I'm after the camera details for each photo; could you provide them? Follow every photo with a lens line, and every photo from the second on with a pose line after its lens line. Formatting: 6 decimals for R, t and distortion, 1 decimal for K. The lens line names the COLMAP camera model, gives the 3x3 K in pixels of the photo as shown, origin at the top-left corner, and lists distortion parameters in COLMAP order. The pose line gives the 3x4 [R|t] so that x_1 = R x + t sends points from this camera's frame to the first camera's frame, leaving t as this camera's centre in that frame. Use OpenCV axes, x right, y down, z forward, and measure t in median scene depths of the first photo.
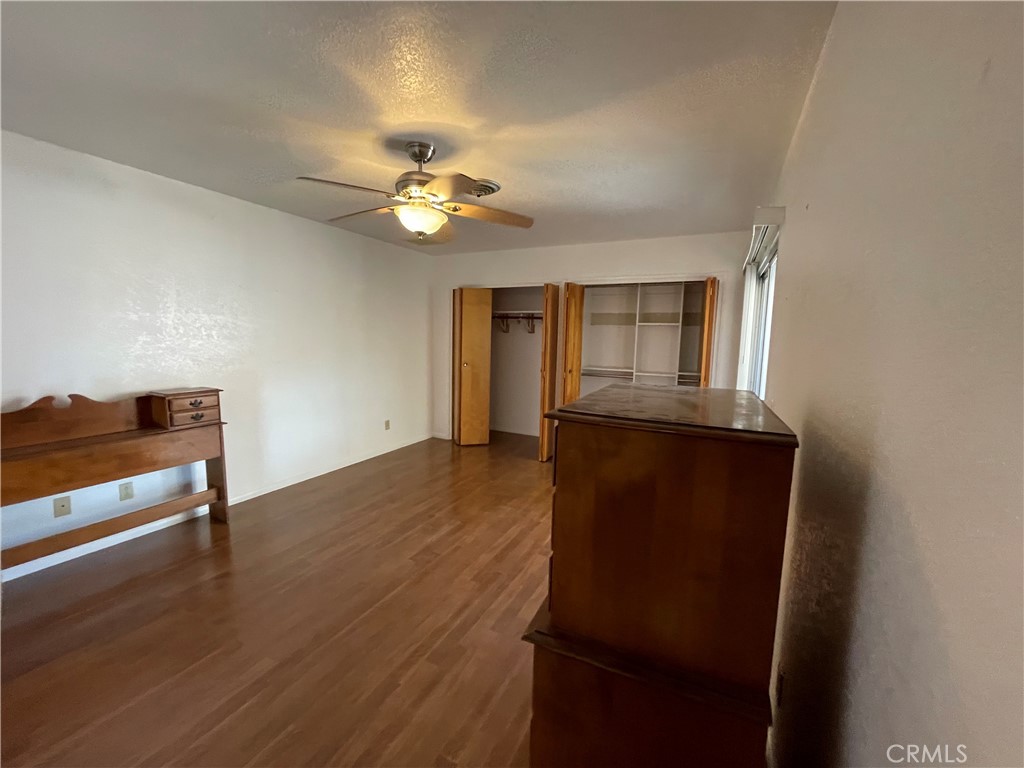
lens RADIAL K [[414.1, 0, 514.1], [0, 414.1, 383.6], [0, 0, 1]] dist [-0.002605, 0.000114]
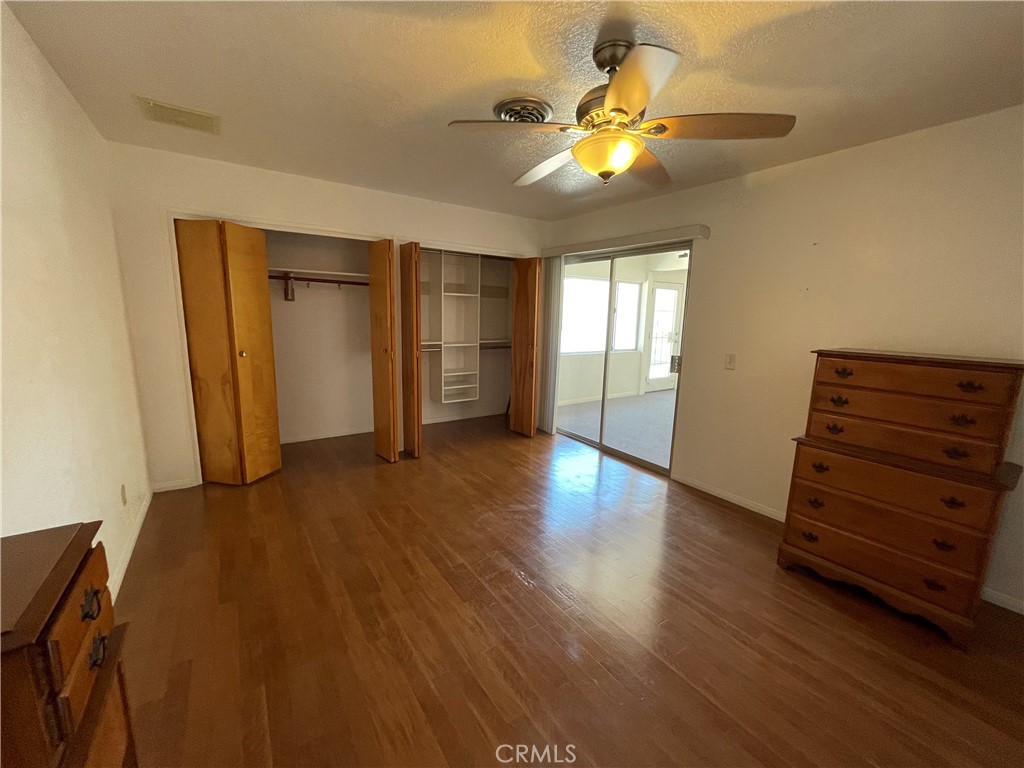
lens RADIAL K [[414.1, 0, 514.9], [0, 414.1, 383.6], [0, 0, 1]] dist [-0.002605, 0.000114]
pose [[0.490306, -0.159815, 0.856772, -0.791847], [0.083404, 0.987136, 0.136402, -0.090780], [-0.867550, 0.004580, 0.497328, 0.620742]]
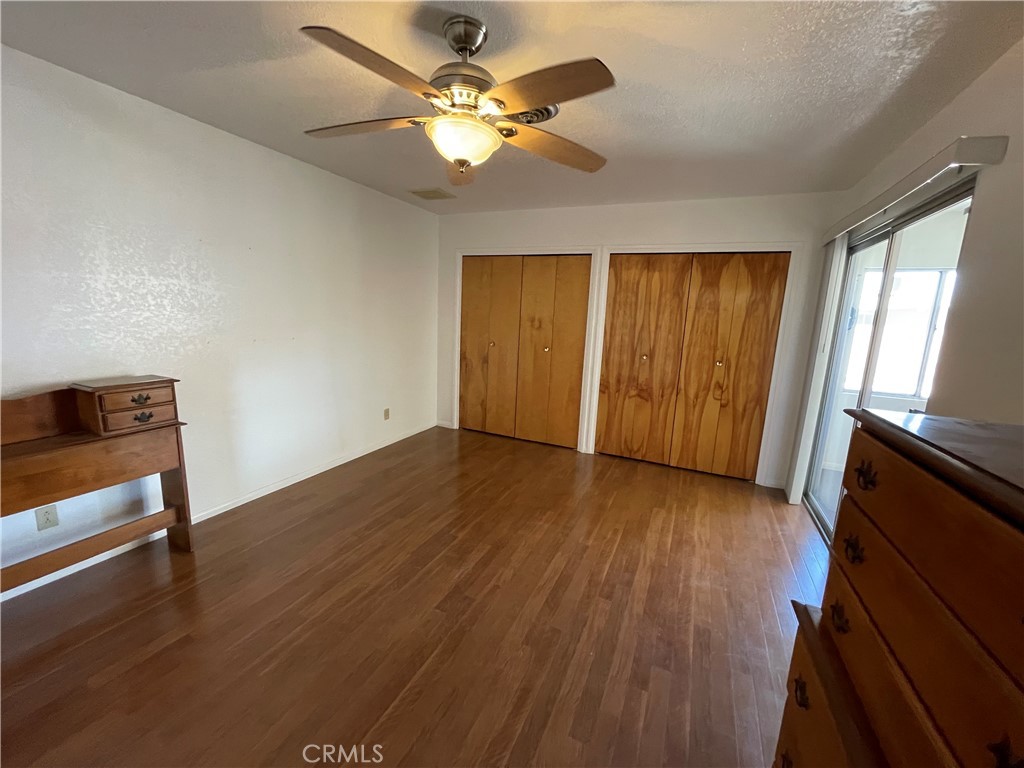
lens RADIAL K [[414.1, 0, 515.1], [0, 414.1, 386.5], [0, 0, 1]] dist [-0.002605, 0.000114]
pose [[0.999002, 0.015081, 0.042042, -0.130005], [-0.018010, 0.997371, 0.070192, -0.036745], [-0.040873, -0.070879, 0.996647, 0.232278]]
